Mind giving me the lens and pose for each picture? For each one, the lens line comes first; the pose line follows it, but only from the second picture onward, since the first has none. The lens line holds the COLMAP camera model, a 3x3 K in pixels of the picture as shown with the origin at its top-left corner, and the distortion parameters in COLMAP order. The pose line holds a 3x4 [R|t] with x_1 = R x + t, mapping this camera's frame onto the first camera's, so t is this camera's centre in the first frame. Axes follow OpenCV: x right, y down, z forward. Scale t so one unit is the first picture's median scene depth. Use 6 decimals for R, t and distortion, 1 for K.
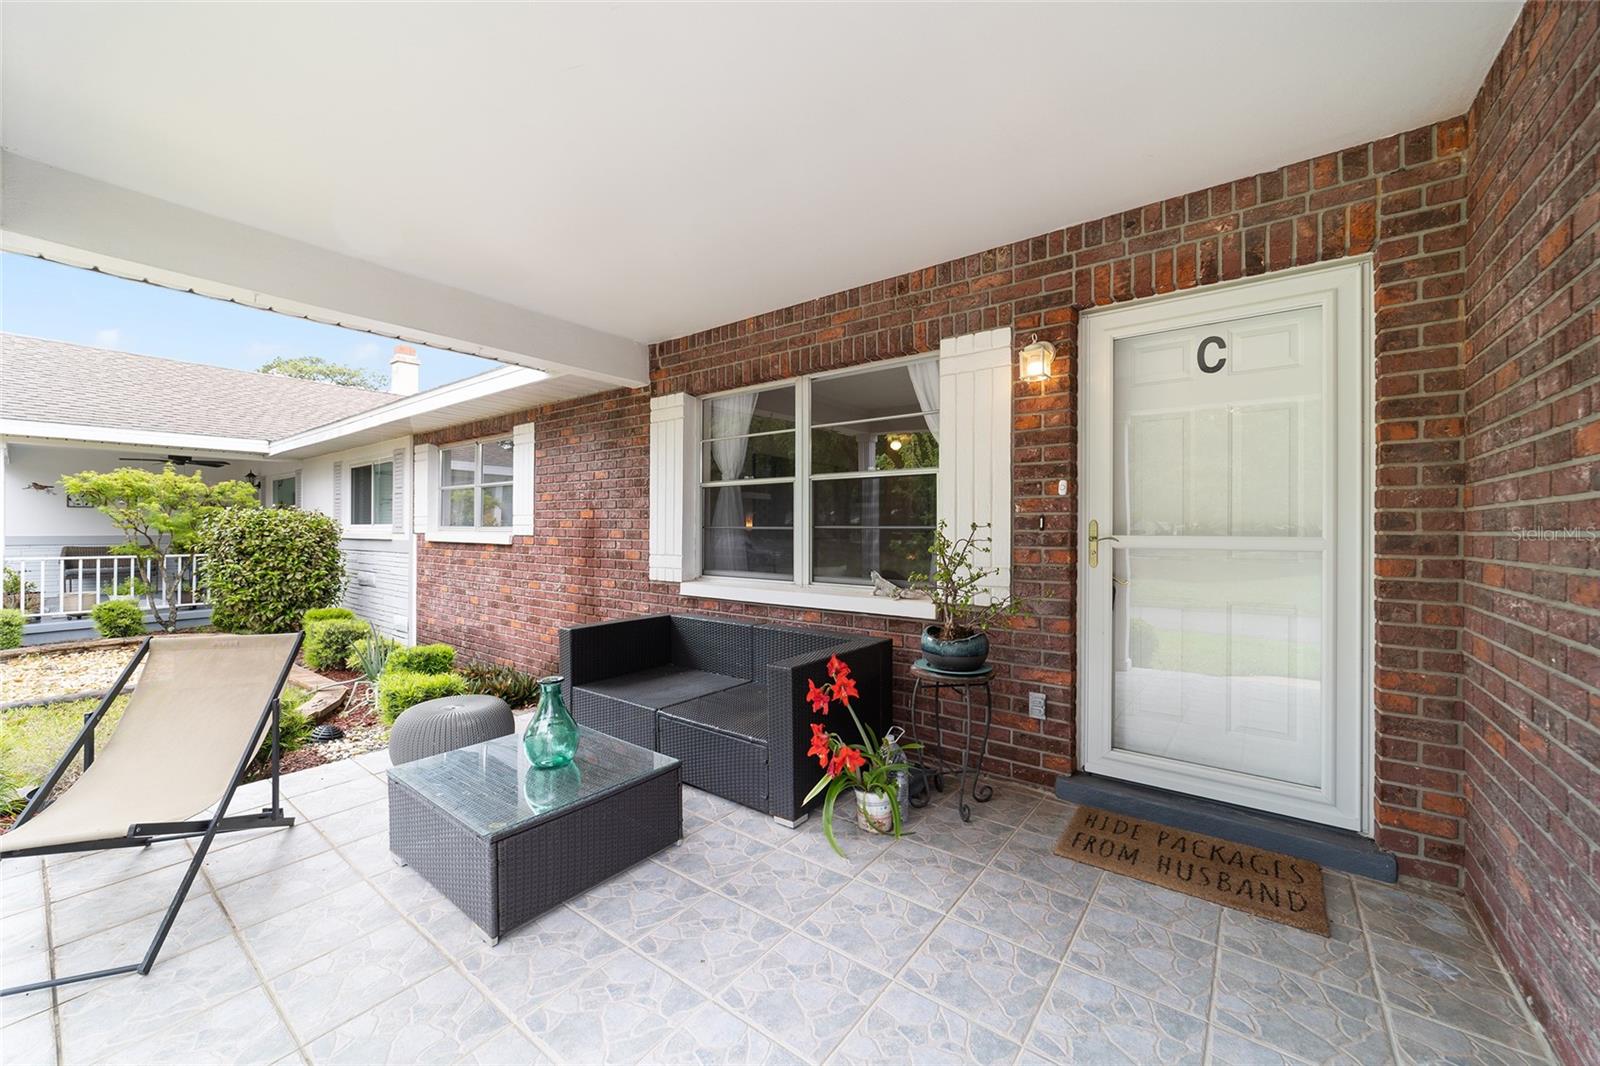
lens RADIAL K [[613.9, 0, 796.2], [0, 613.9, 528.6], [0, 0, 1]] dist [-0.017916, 0.008678]
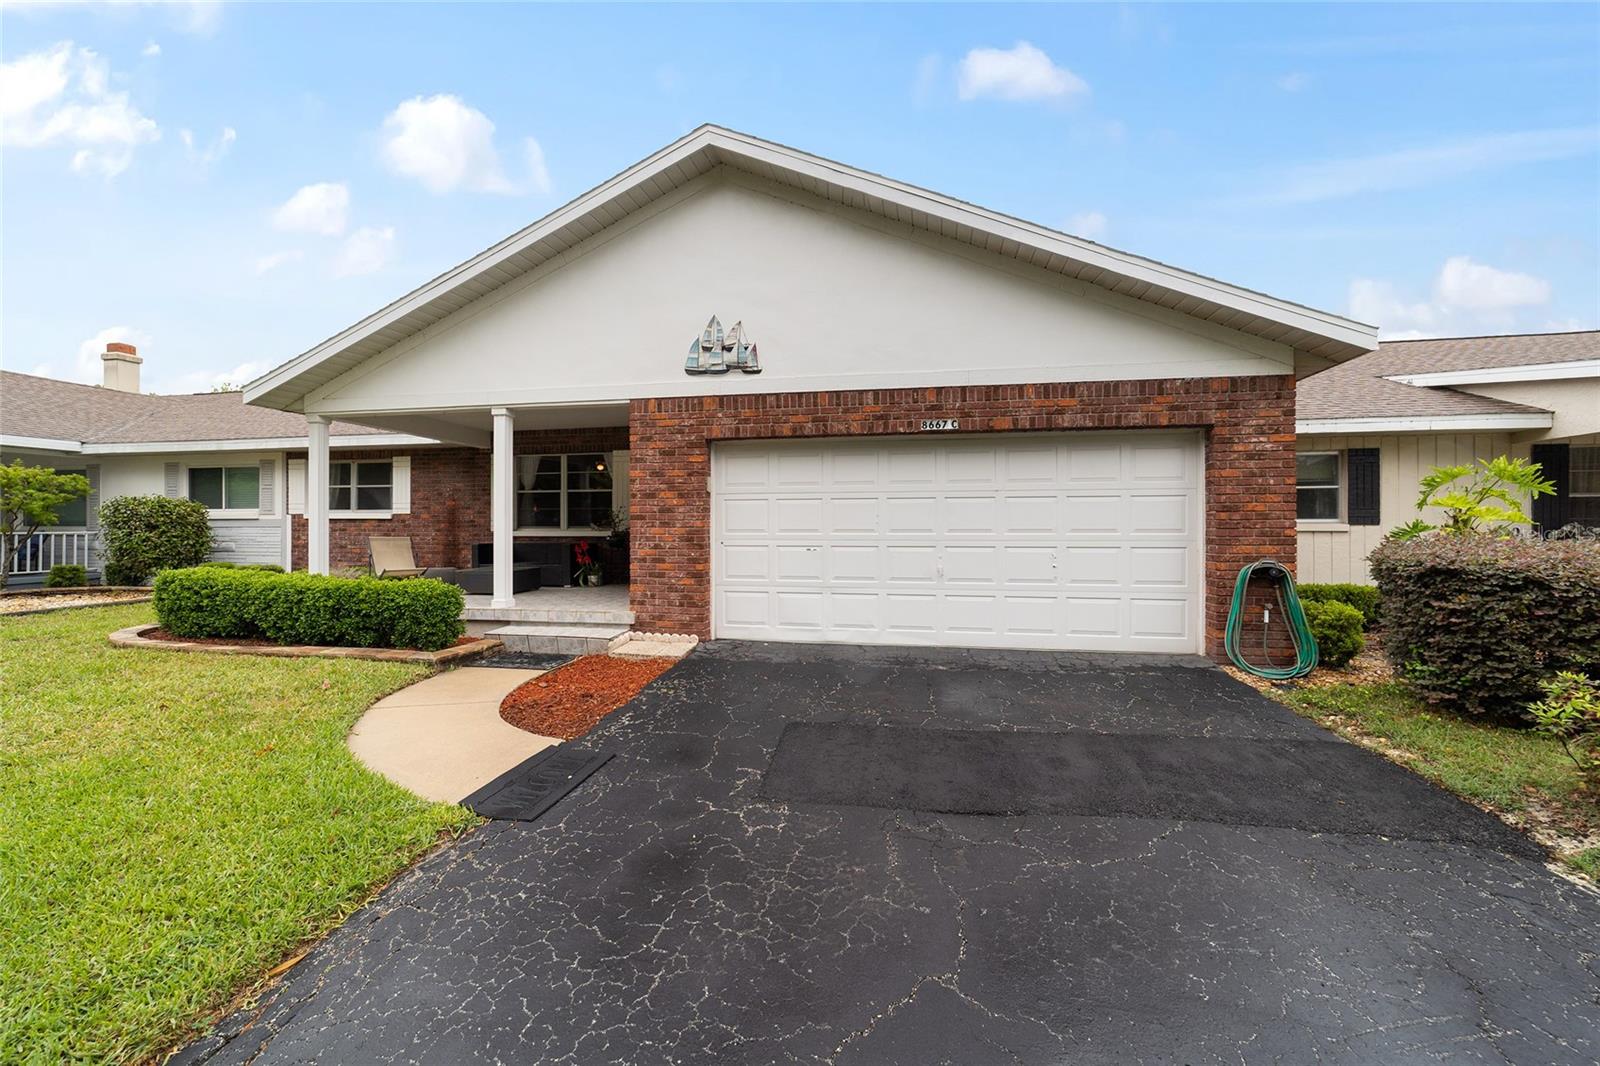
lens RADIAL K [[613.9, 0, 799.0], [0, 613.9, 531.0], [0, 0, 1]] dist [-0.017916, 0.008678]
pose [[0.892049, -0.004458, 0.451916, -0.317815], [0.001938, 0.999980, 0.006040, 0.090574], [-0.451934, -0.004512, 0.892040, -2.106166]]
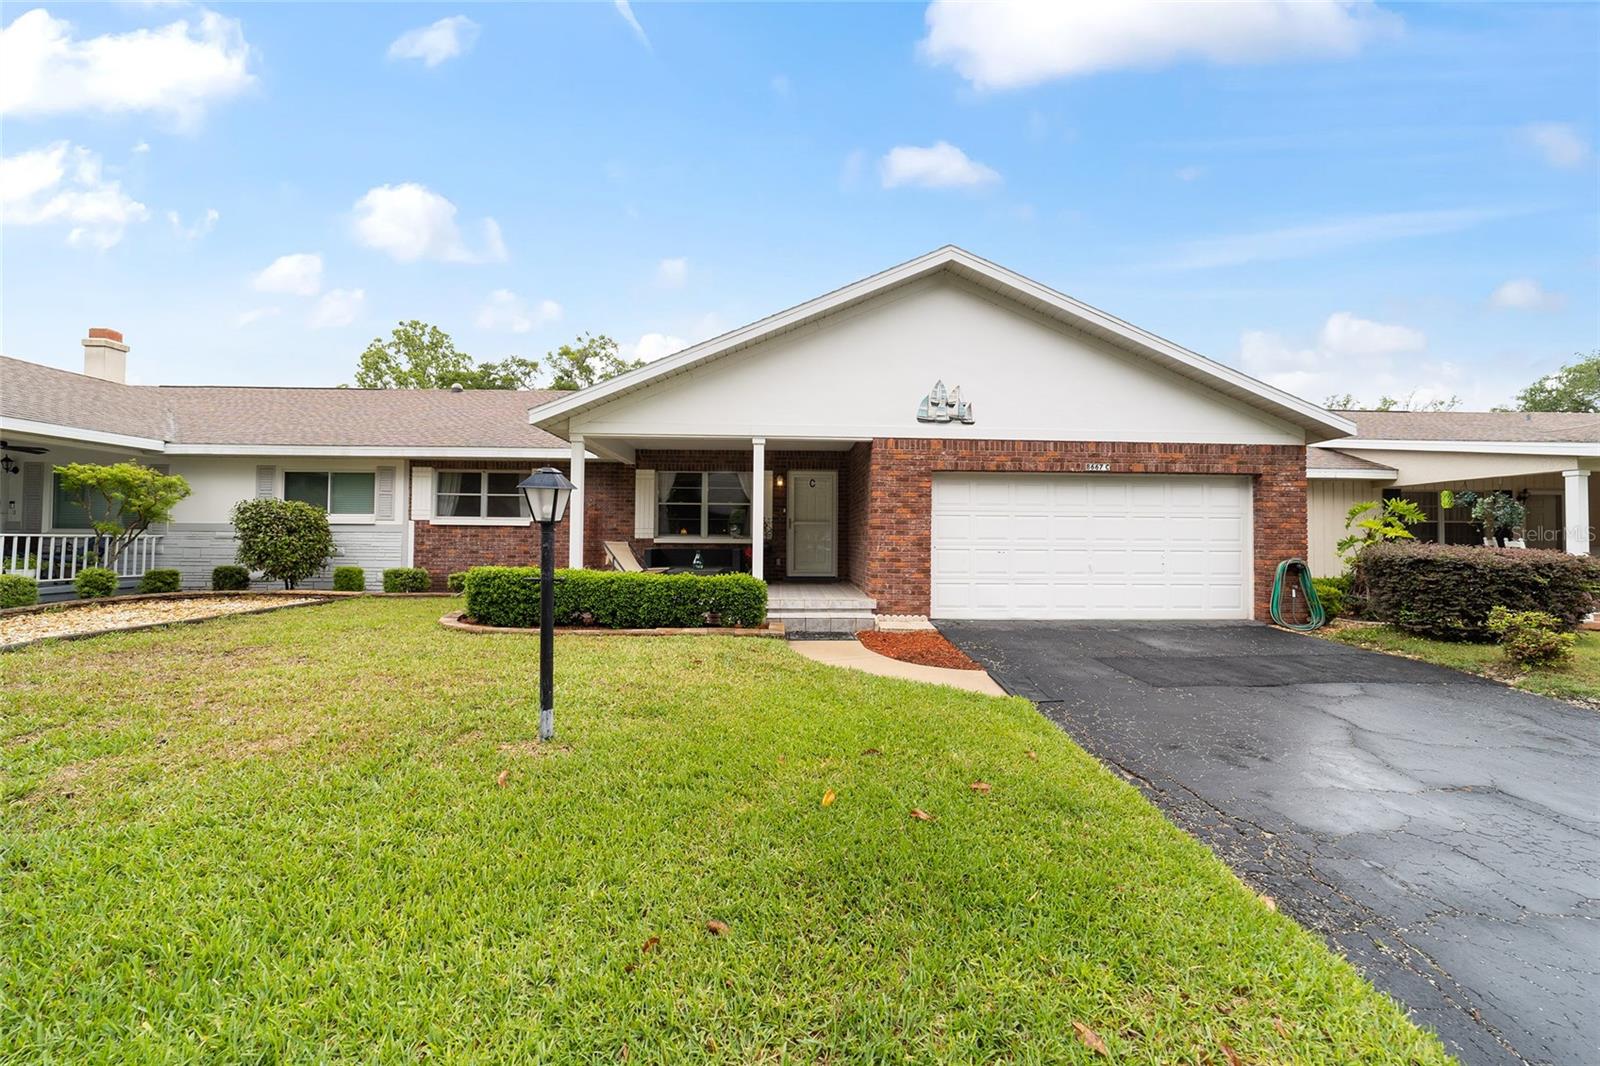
lens RADIAL K [[613.9, 0, 799.0], [0, 613.9, 530.7], [0, 0, 1]] dist [-0.017916, 0.008678]
pose [[0.774446, 0.015843, 0.632442, -1.759622], [-0.006507, 0.999833, -0.017077, 0.117822], [-0.632607, 0.009110, 0.774419, -1.915263]]
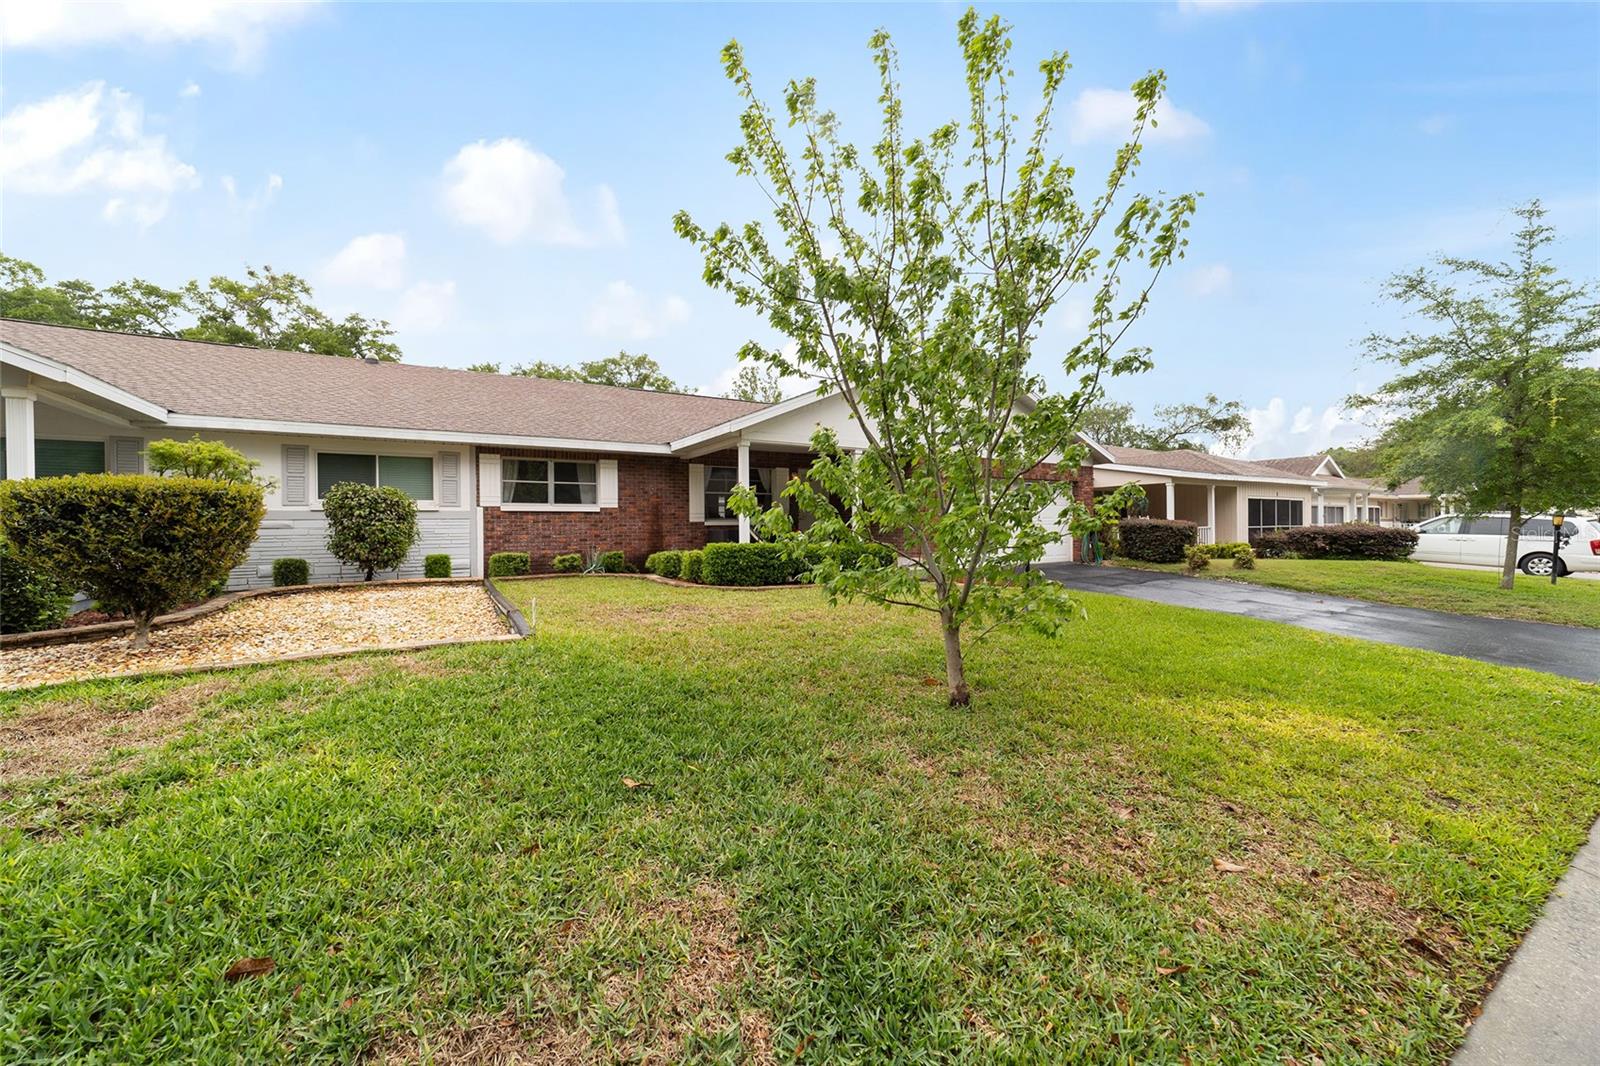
lens RADIAL K [[613.9, 0, 803.4], [0, 613.9, 527.2], [0, 0, 1]] dist [-0.017916, 0.008678]
pose [[0.350871, -0.006035, 0.936404, -3.838882], [0.010743, 0.999939, 0.002419, 0.141418], [-0.936362, 0.009211, 0.350915, -0.822062]]
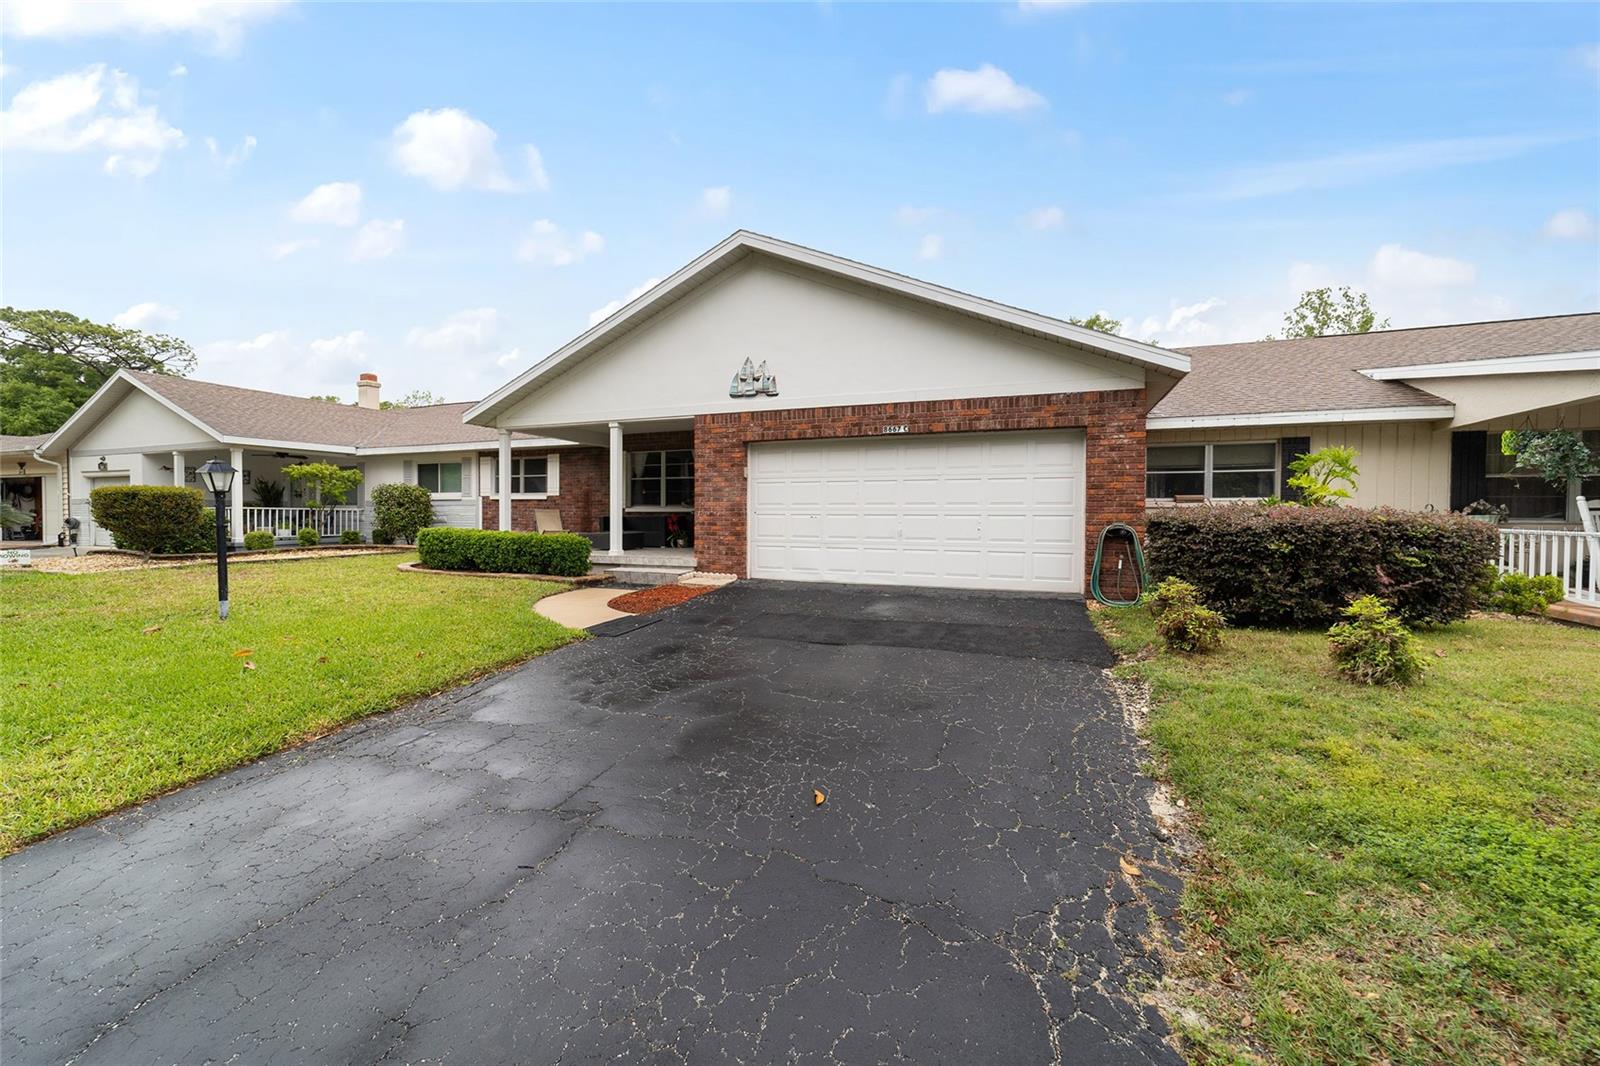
lens RADIAL K [[613.9, 0, 797.3], [0, 613.9, 531.7], [0, 0, 1]] dist [-0.017916, 0.008678]
pose [[0.962408, -0.003934, 0.271580, -0.237283], [-0.003381, 0.999644, 0.026463, 0.152719], [-0.271587, -0.026386, 0.962052, -3.041647]]
